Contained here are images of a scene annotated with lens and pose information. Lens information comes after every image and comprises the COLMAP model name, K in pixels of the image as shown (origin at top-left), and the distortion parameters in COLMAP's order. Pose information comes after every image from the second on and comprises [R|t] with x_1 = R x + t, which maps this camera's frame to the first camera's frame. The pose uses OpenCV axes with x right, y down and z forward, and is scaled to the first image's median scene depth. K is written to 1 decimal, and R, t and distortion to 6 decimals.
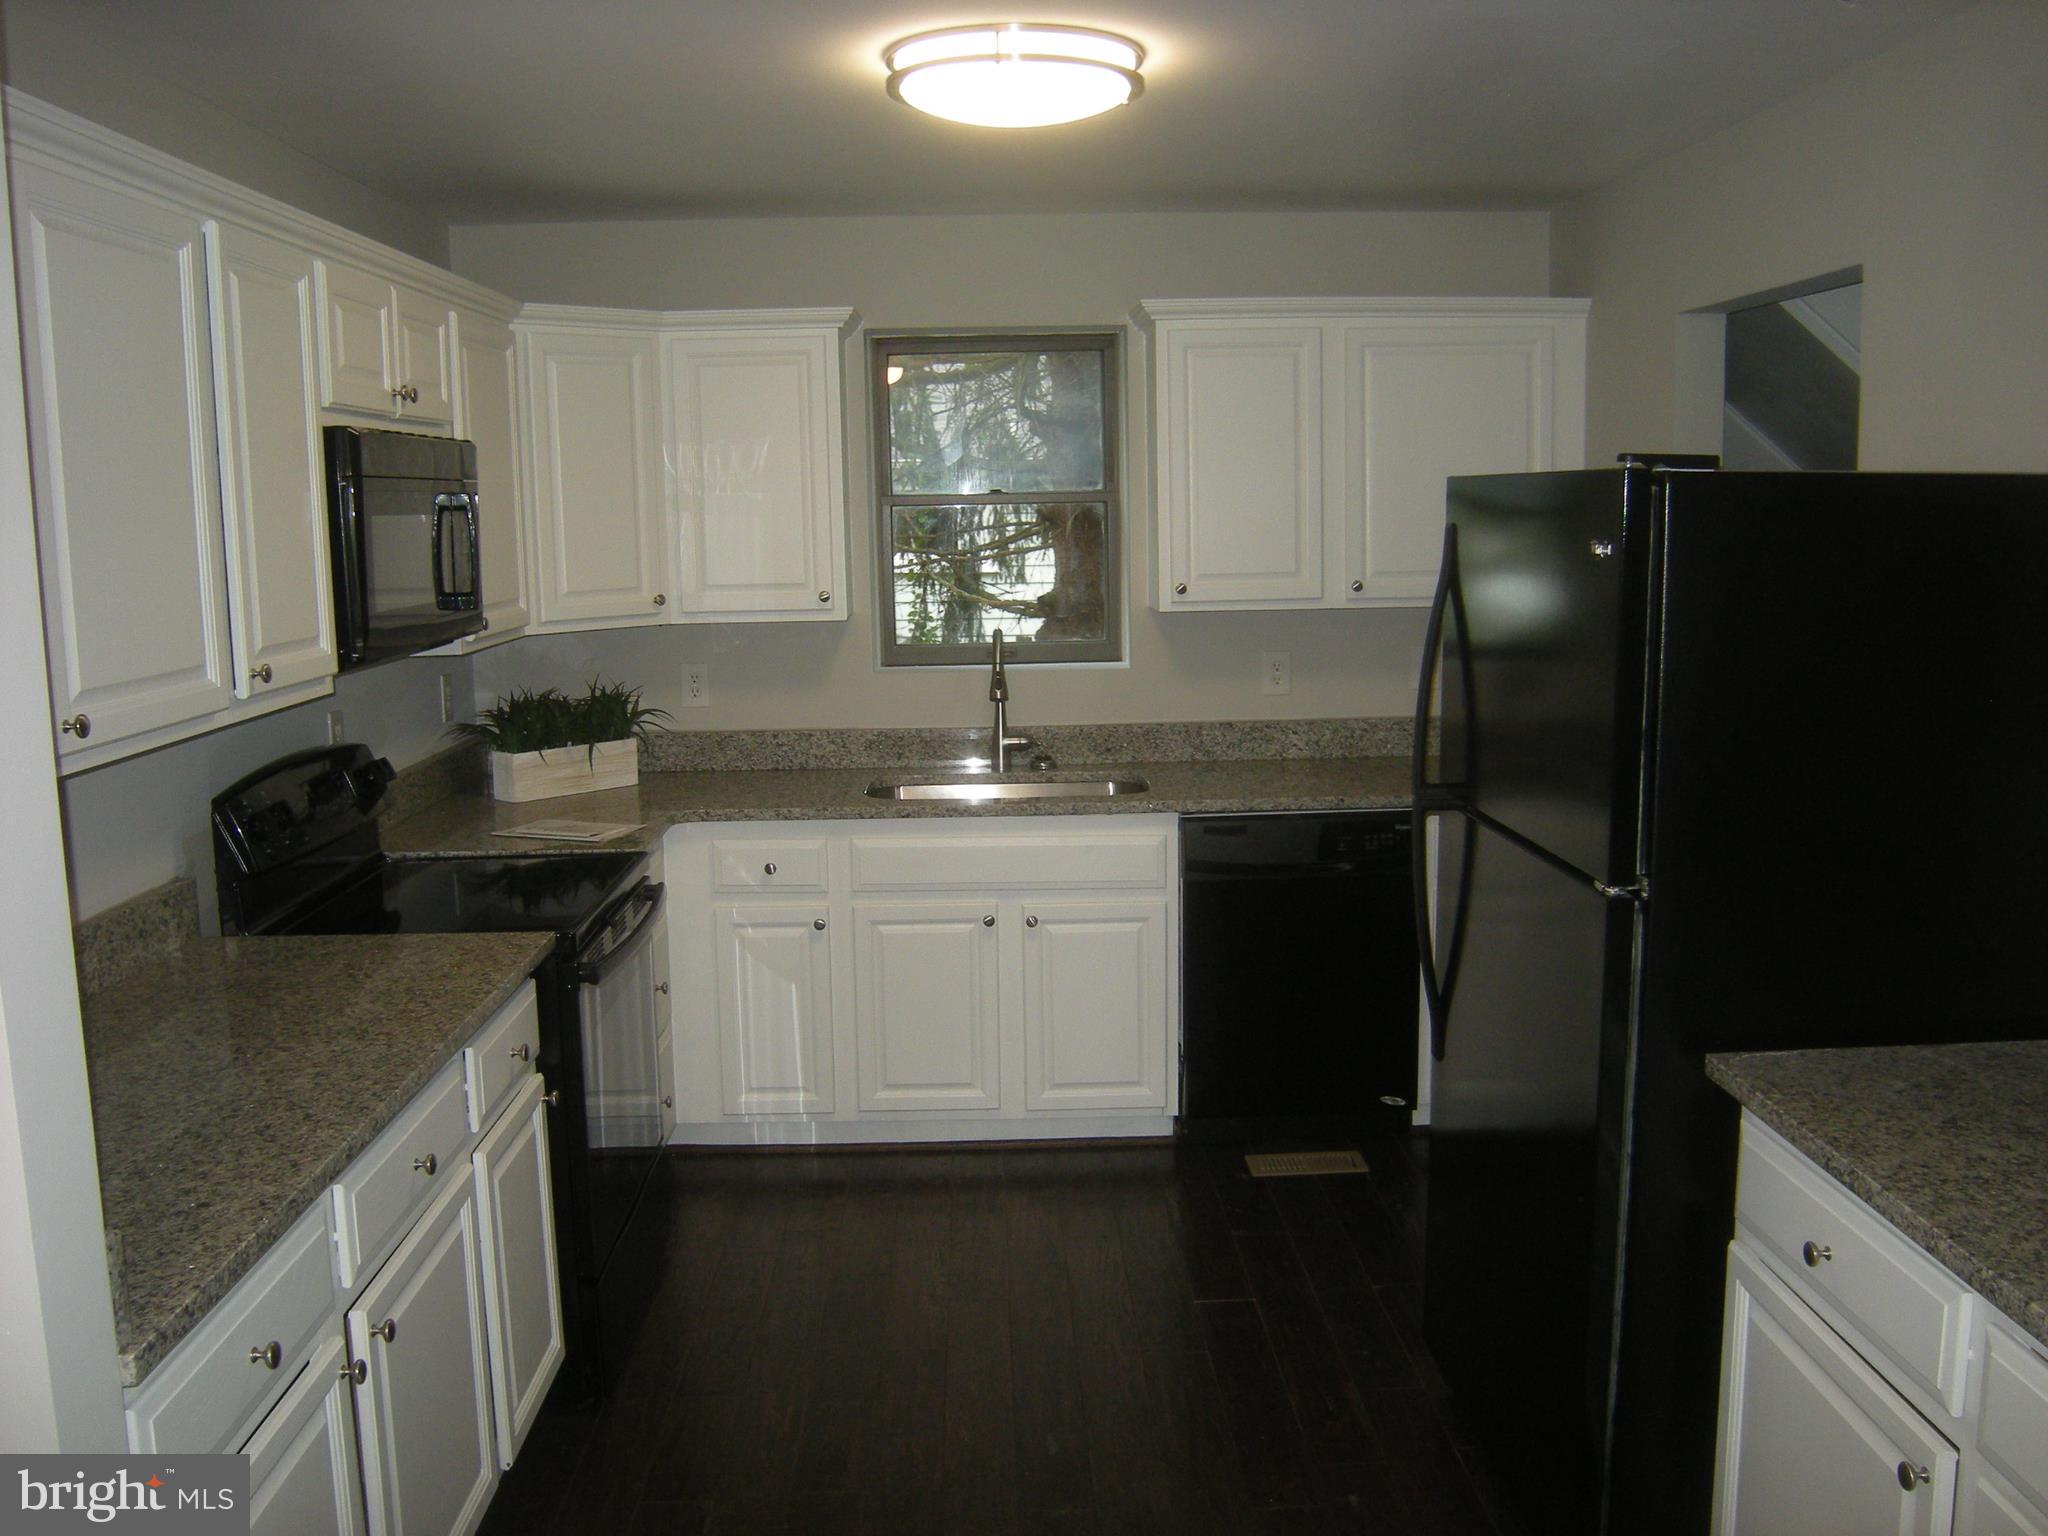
lens RADIAL K [[1814.0, 0, 1022.8], [0, 1814.0, 772.9], [0, 0, 1]] dist [-0.091028, -0.005382]
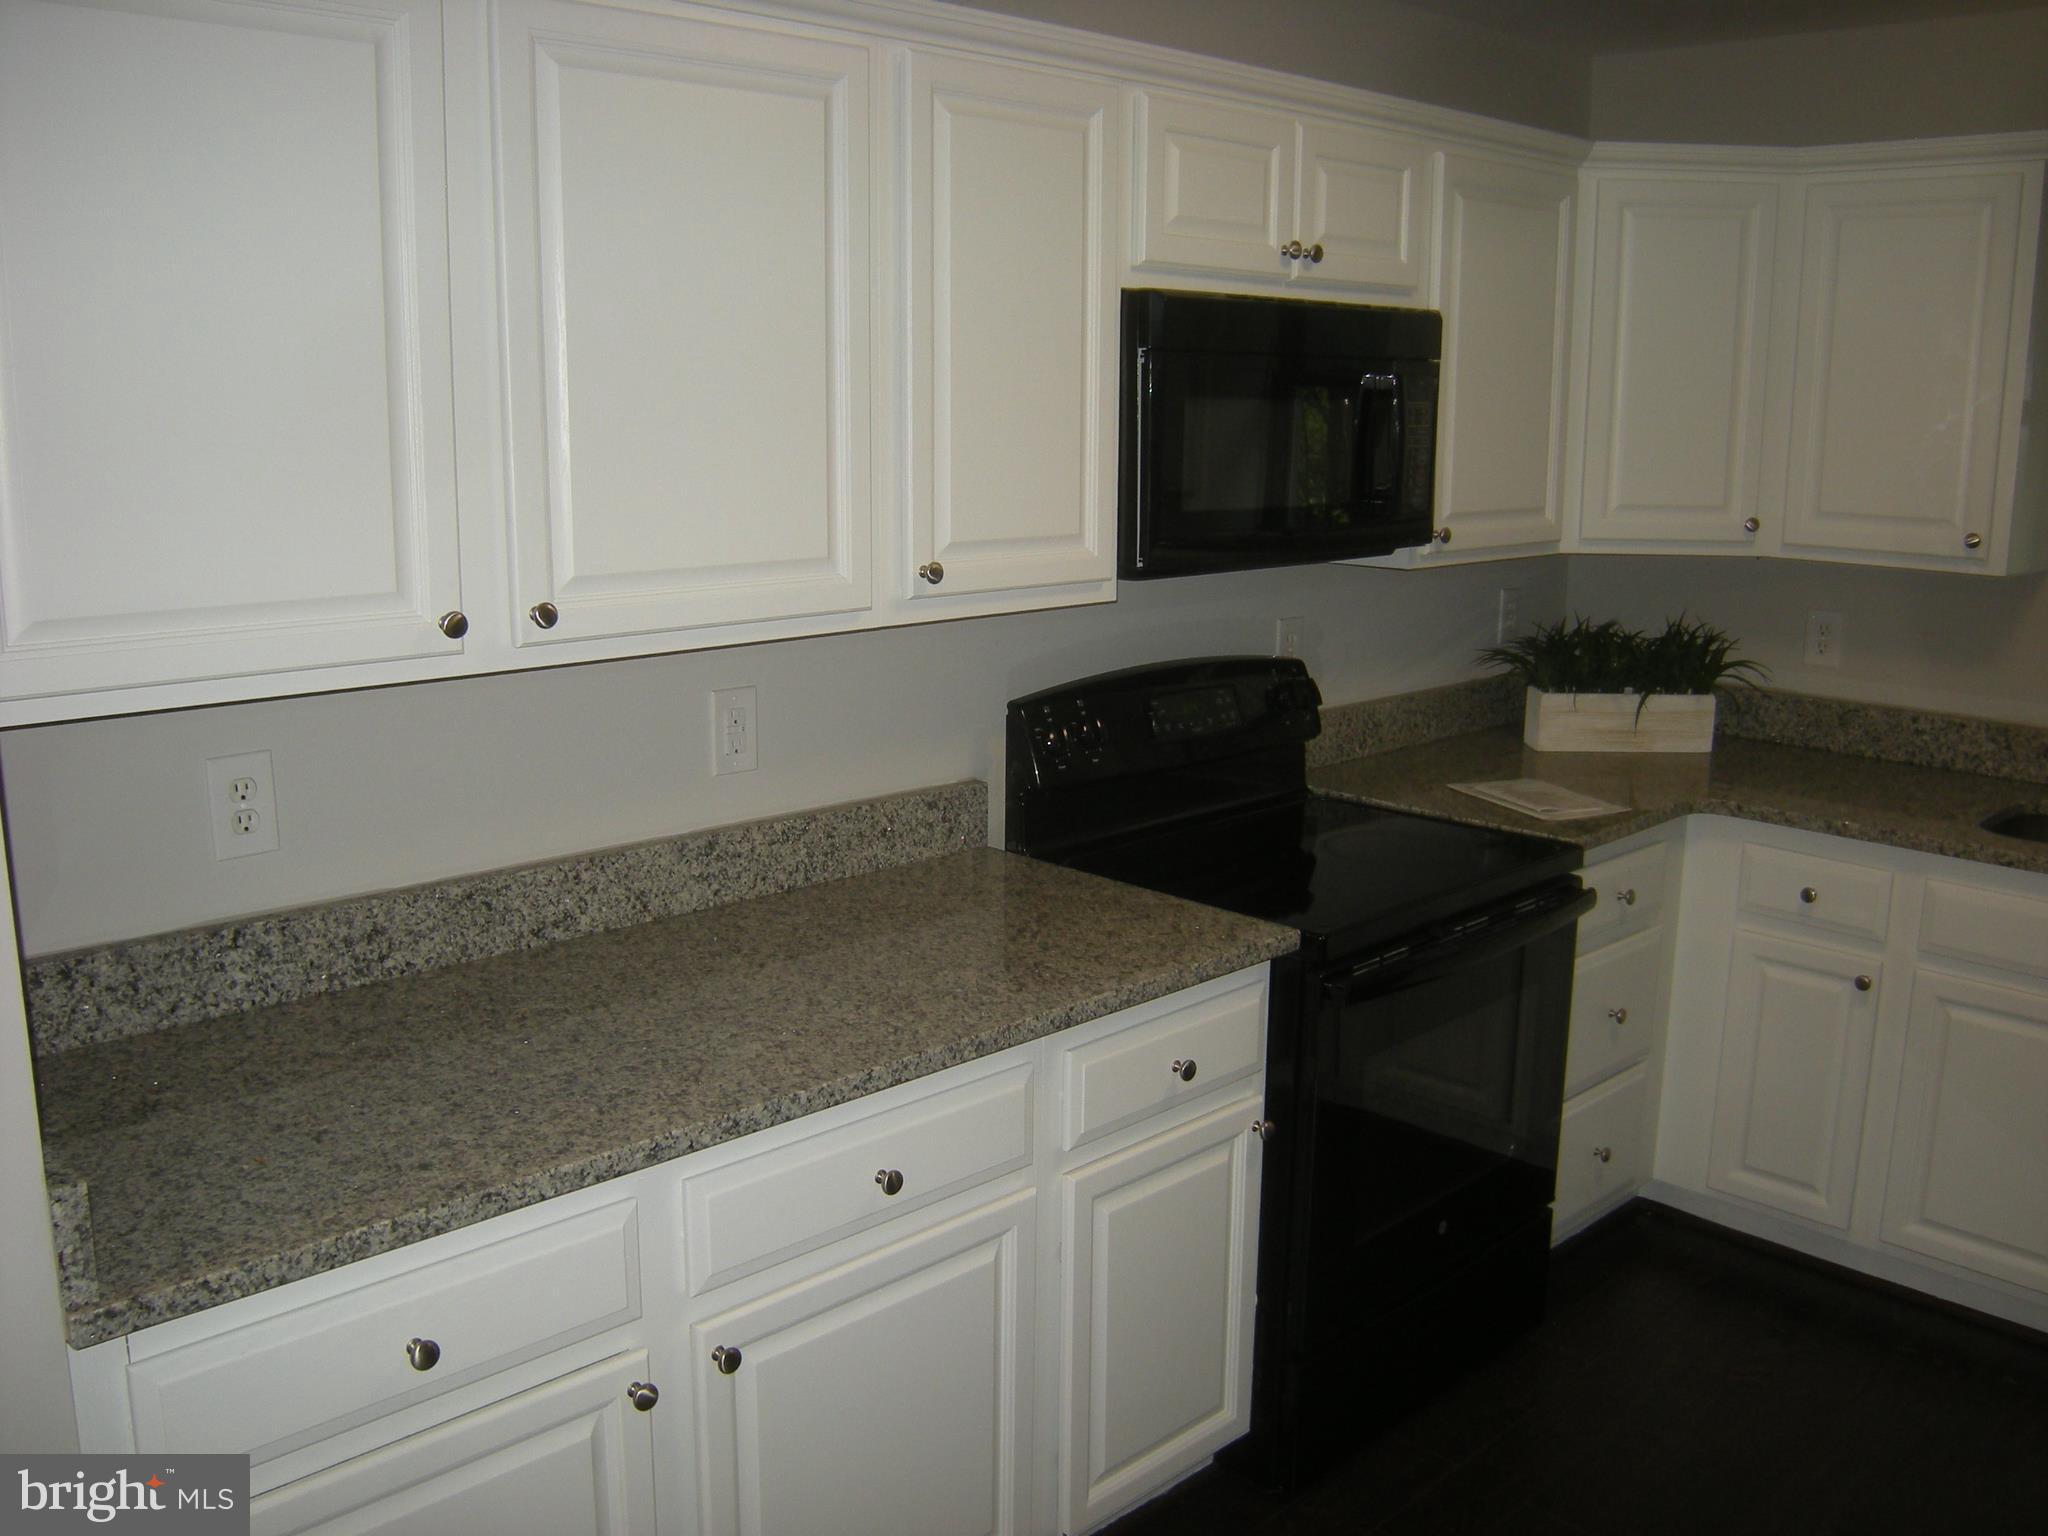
lens RADIAL K [[1814.0, 0, 1024.7], [0, 1814.0, 753.0], [0, 0, 1]] dist [-0.091028, -0.005382]
pose [[0.684249, 0.167615, -0.709724, 0.152549], [-0.129624, 0.985684, 0.107818, -0.042916], [0.717636, 0.018223, 0.696180, 0.253260]]
